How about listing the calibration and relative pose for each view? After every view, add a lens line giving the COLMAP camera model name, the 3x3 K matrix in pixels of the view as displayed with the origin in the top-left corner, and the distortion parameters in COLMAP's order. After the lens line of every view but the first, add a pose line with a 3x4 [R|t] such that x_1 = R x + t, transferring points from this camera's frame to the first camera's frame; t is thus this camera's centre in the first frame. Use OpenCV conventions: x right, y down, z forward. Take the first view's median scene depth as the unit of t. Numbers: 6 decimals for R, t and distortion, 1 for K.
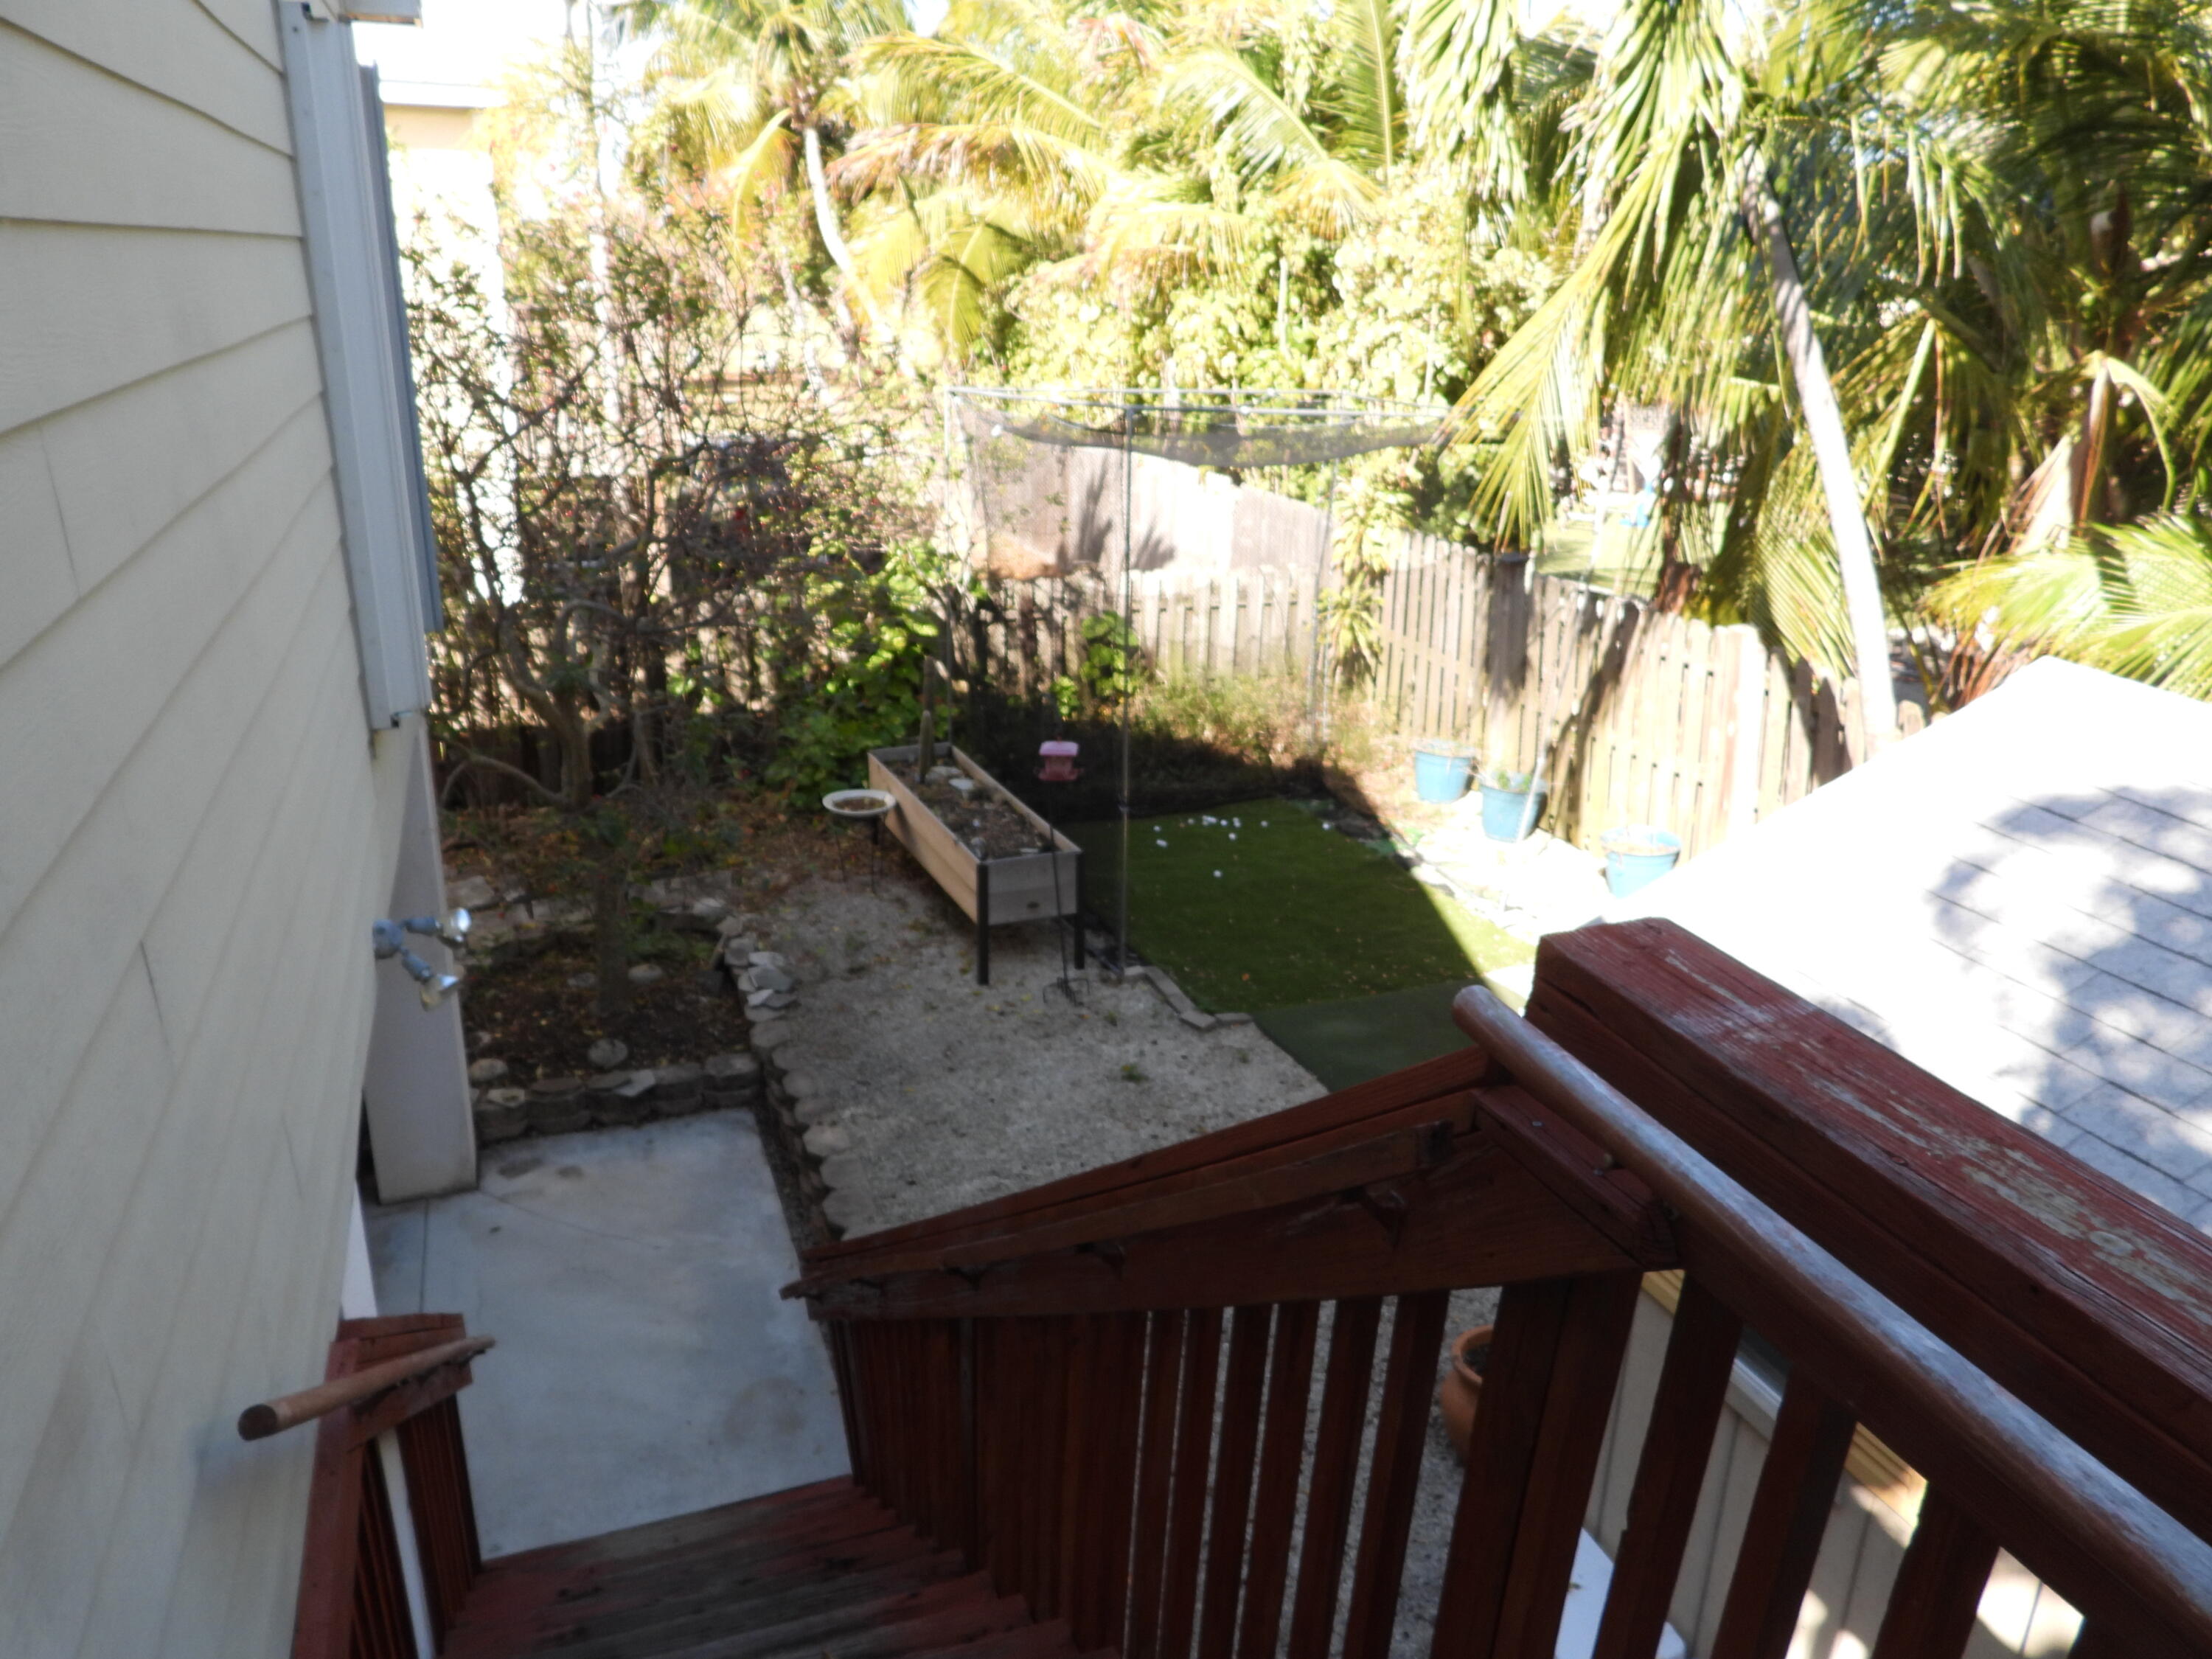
lens RADIAL K [[1551.3, 0, 1106.0], [0, 1551.3, 829.5], [0, 0, 1]] dist [-0.021796, 0.007644]
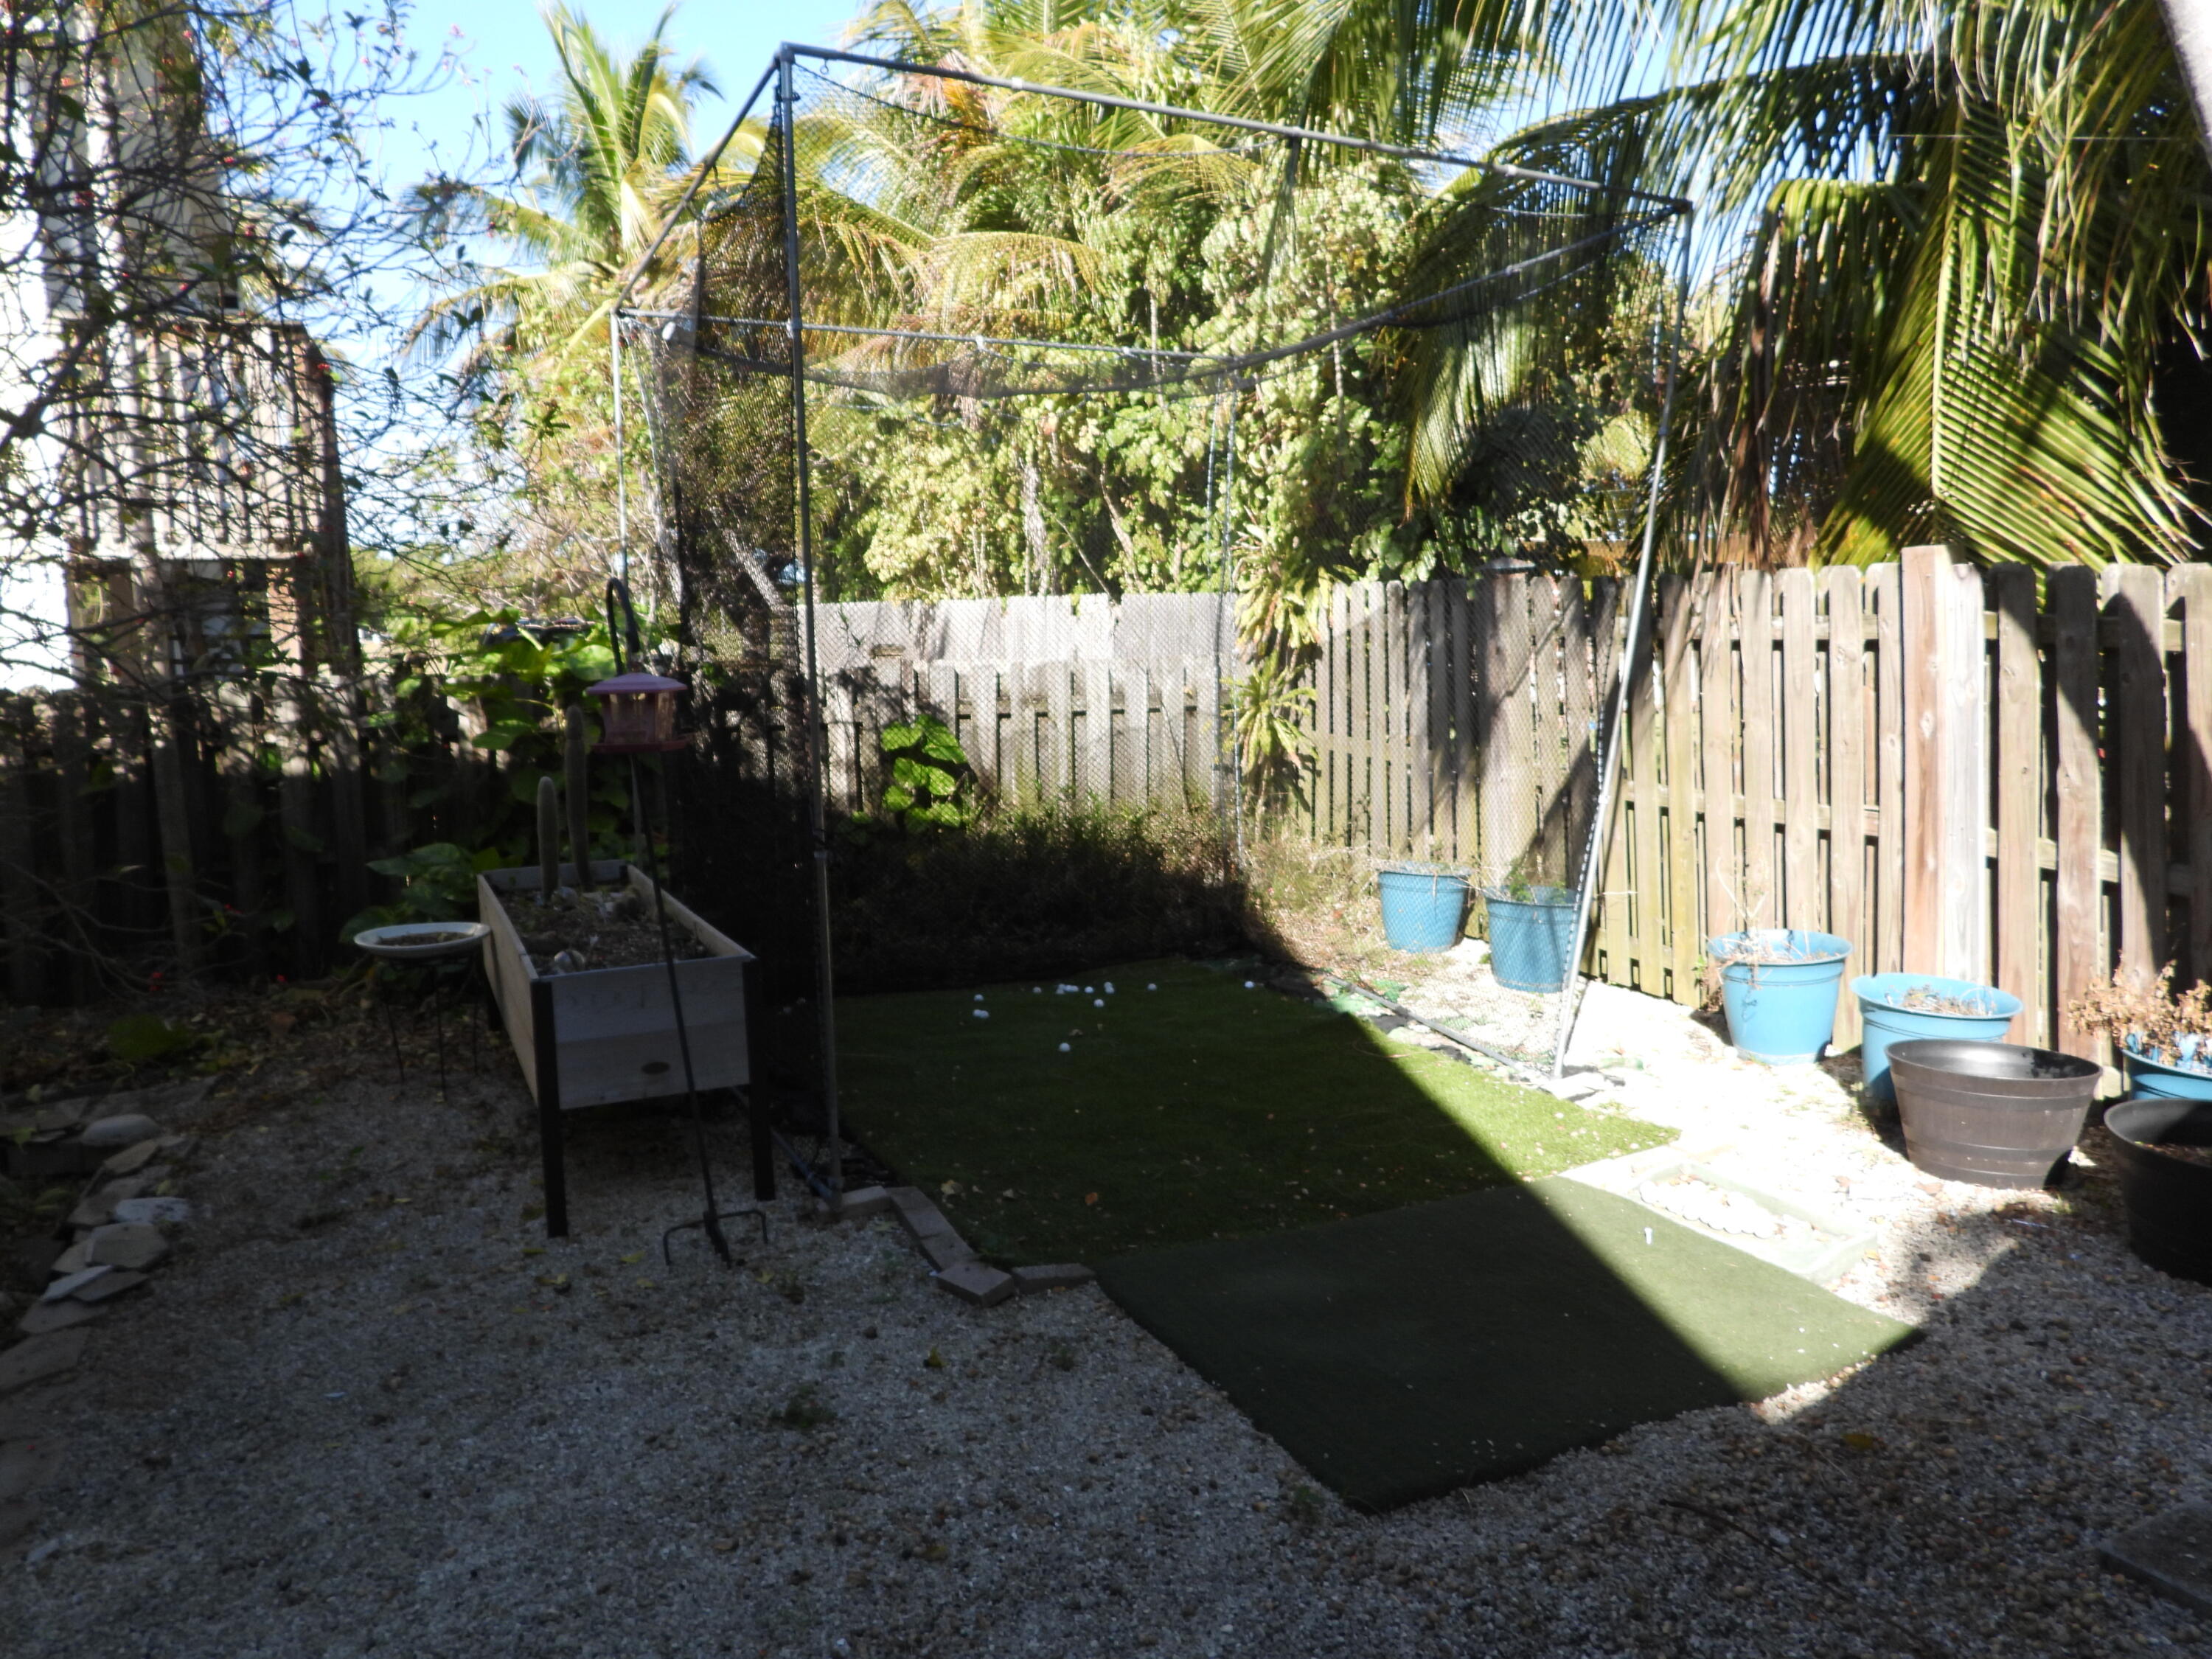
lens RADIAL K [[1551.3, 0, 1106.0], [0, 1551.3, 829.5], [0, 0, 1]] dist [-0.021796, 0.007644]
pose [[0.998462, -0.039789, 0.038594, 0.077642], [0.046861, 0.977795, -0.204258, 0.078295], [-0.029610, 0.205753, 0.978156, 0.465342]]
